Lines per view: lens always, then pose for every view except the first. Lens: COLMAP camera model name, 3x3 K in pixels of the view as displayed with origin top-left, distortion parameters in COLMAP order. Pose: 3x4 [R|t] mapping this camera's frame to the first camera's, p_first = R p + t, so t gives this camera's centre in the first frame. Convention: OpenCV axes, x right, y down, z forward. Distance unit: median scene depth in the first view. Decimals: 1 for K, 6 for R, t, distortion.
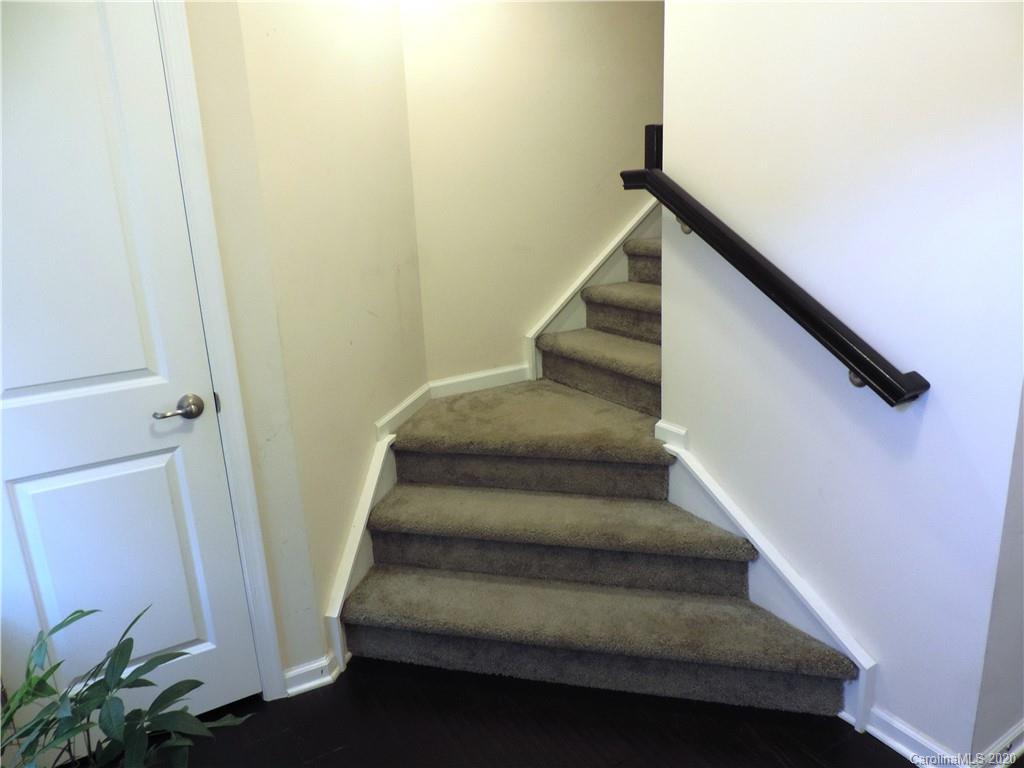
lens RADIAL K [[727.1, 0, 514.4], [0, 727.1, 387.9], [0, 0, 1]] dist [-0.024457, 0.003386]
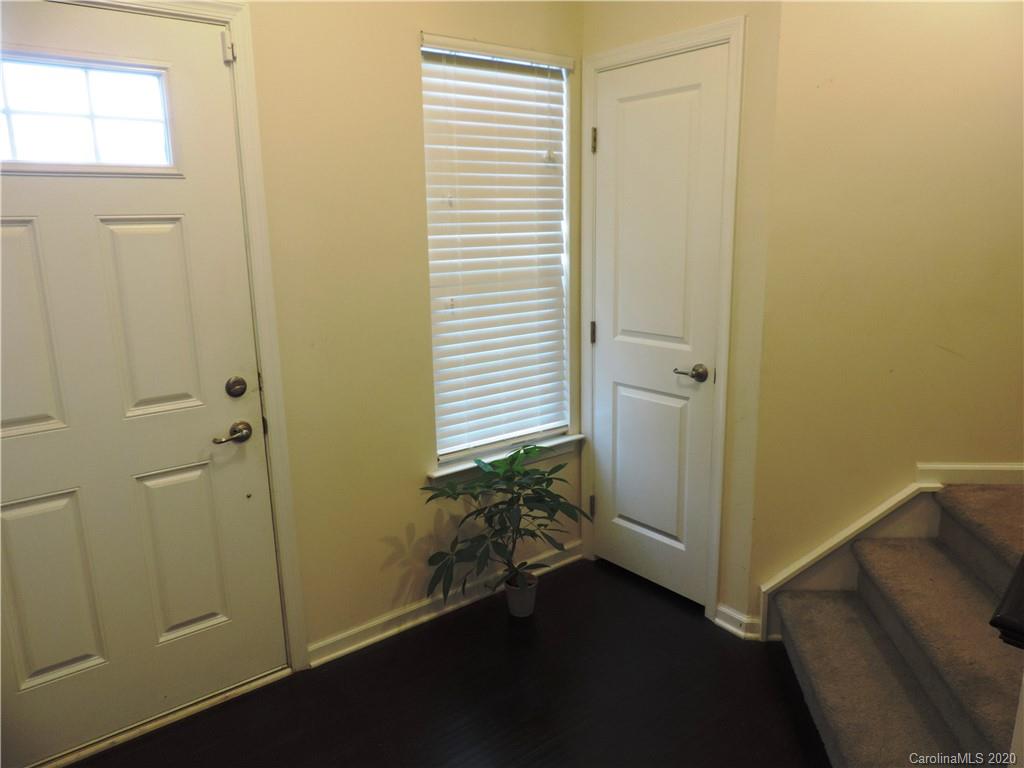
lens RADIAL K [[727.1, 0, 511.0], [0, 727.1, 382.1], [0, 0, 1]] dist [-0.024457, 0.003386]
pose [[0.119902, 0.256069, -0.959193, 0.754004], [-0.242965, 0.944352, 0.221736, -0.158262], [0.962596, 0.206463, 0.175446, 0.372510]]
